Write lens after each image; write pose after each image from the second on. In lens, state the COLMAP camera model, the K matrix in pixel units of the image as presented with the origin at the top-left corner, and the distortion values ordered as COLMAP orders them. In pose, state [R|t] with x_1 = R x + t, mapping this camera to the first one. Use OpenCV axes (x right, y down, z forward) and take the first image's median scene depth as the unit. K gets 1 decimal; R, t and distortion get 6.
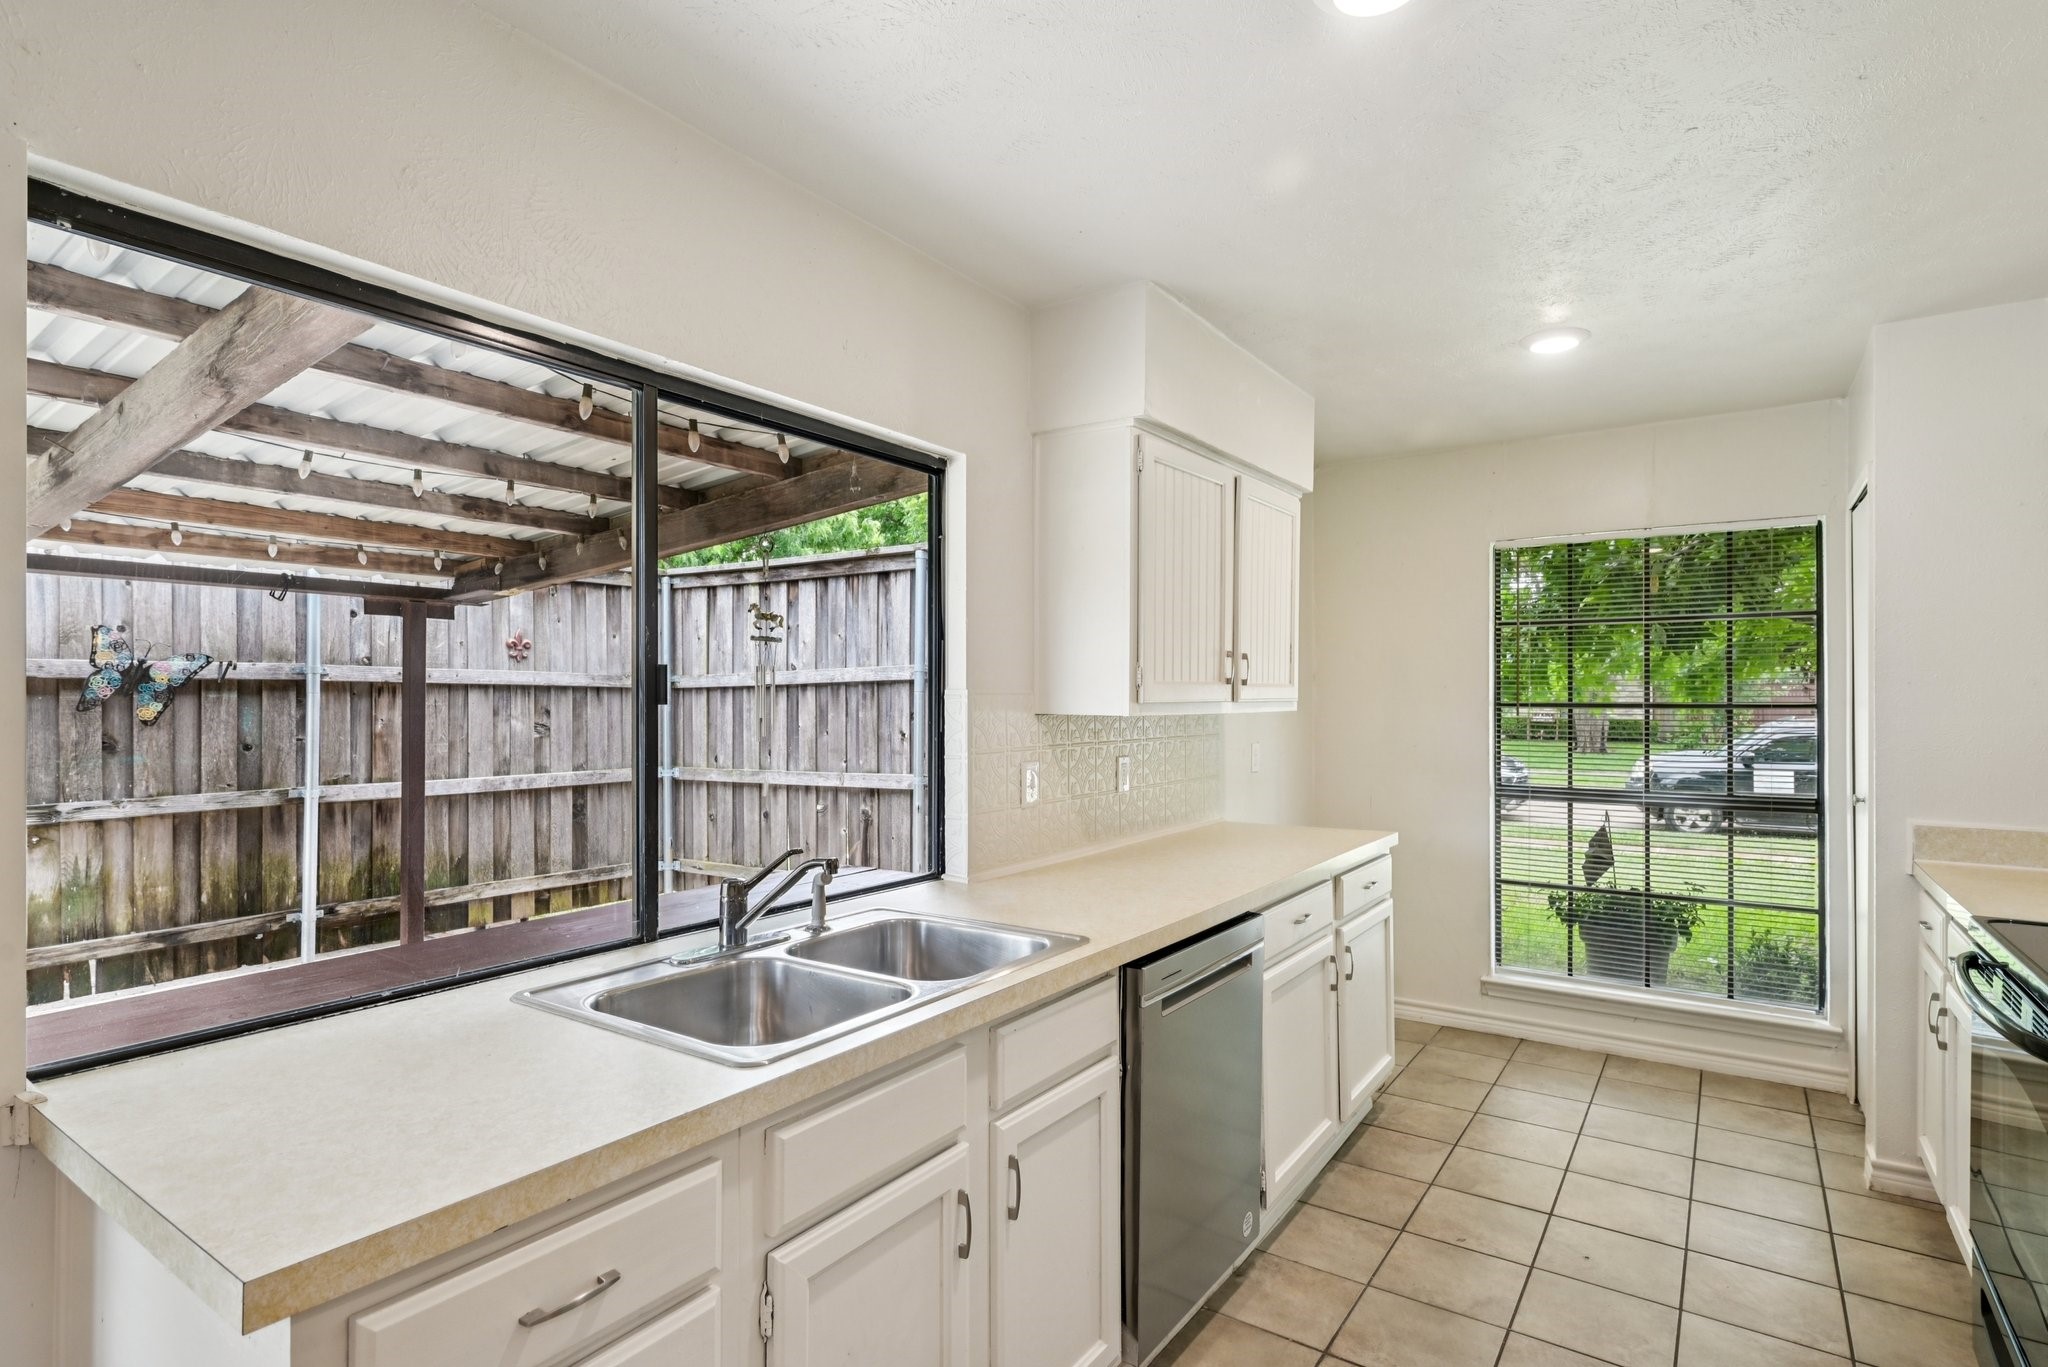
lens RADIAL K [[1022.1, 0, 1024.0], [0, 1022.1, 683.5], [0, 0, 1]] dist [-0.002791, 0.000243]
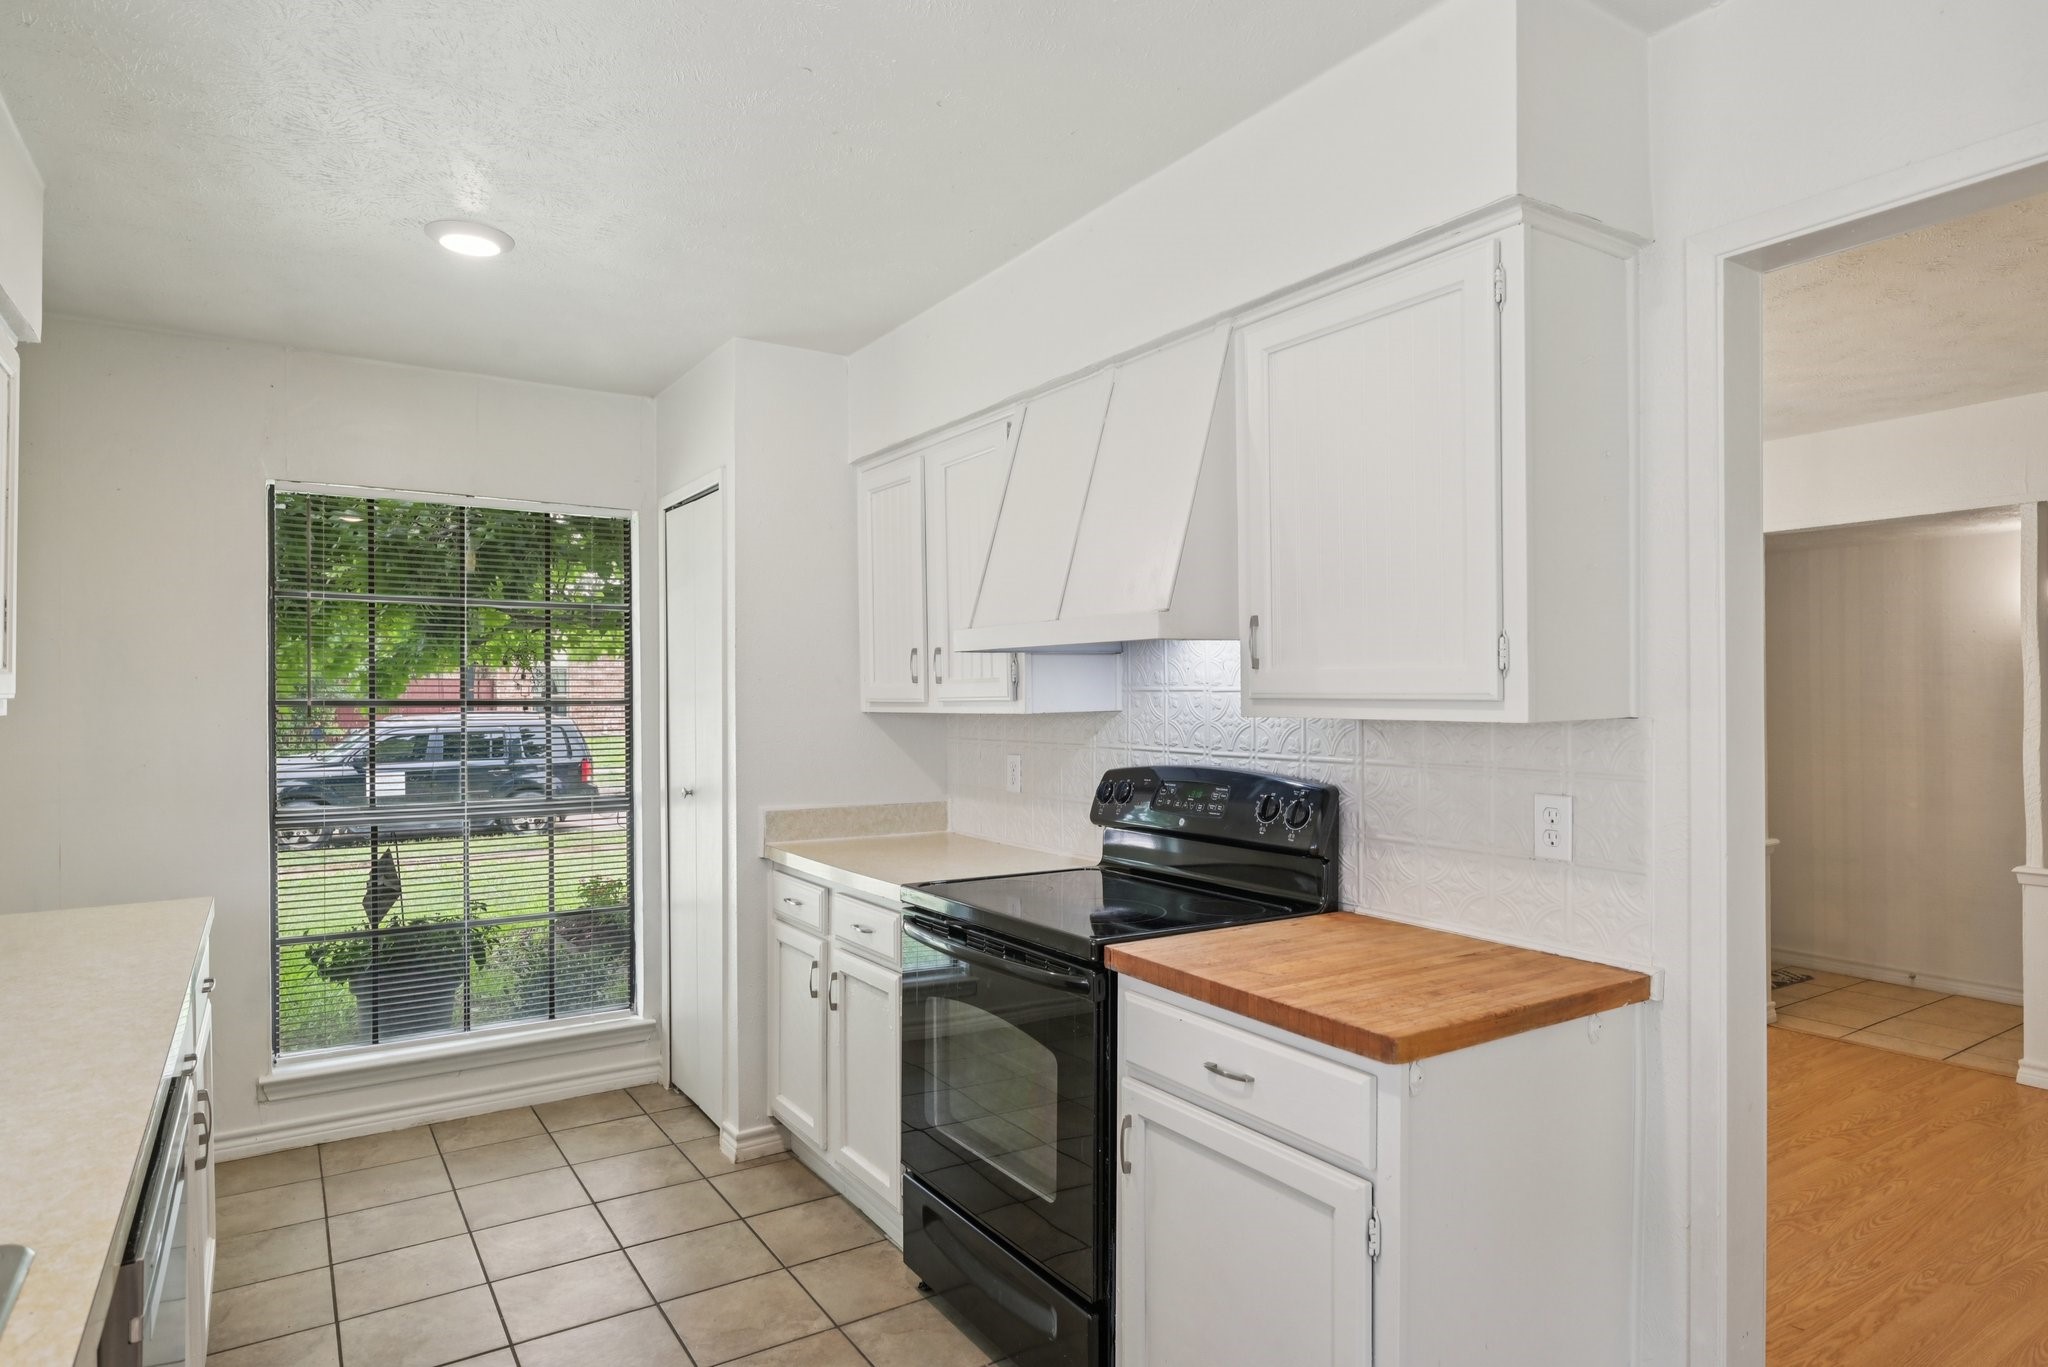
lens RADIAL K [[1154.8, 0, 1024.0], [0, 1154.8, 683.5], [0, 0, 1]] dist [-0.001134, -0.000195]
pose [[0.378717, 0.007550, 0.925482, -0.122415], [-0.011042, 0.999932, -0.003639, 0.003332], [-0.925447, -0.008841, 0.378775, 0.215412]]
